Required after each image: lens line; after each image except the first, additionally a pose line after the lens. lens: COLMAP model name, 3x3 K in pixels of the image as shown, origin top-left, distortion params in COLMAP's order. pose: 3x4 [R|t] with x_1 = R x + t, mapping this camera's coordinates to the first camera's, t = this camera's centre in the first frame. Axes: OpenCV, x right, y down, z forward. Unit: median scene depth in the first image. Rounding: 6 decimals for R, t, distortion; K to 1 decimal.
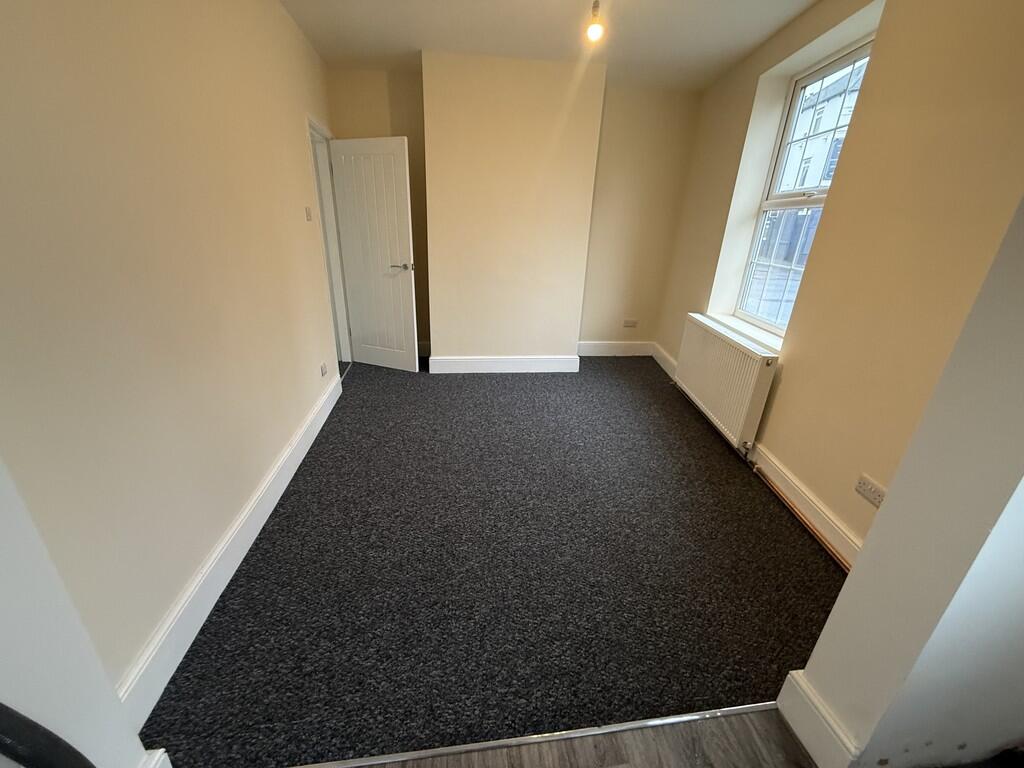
lens RADIAL K [[406.9, 0, 480.1], [0, 406.9, 364.7], [0, 0, 1]] dist [-0.003685, -0.000121]
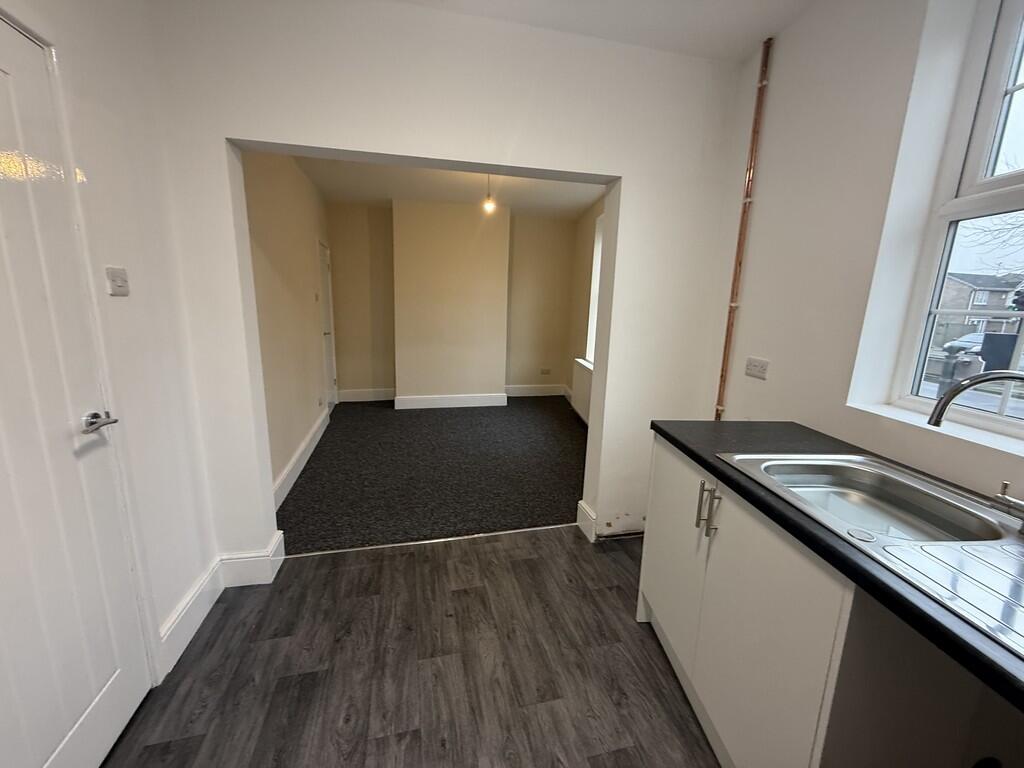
lens RADIAL K [[406.9, 0, 510.2], [0, 406.9, 387.1], [0, 0, 1]] dist [-0.003685, -0.000121]
pose [[0.985076, -0.046725, 0.165657, 0.034620], [0.067835, 0.989941, -0.124156, 0.157985], [-0.158190, 0.133540, 0.978337, -0.437825]]
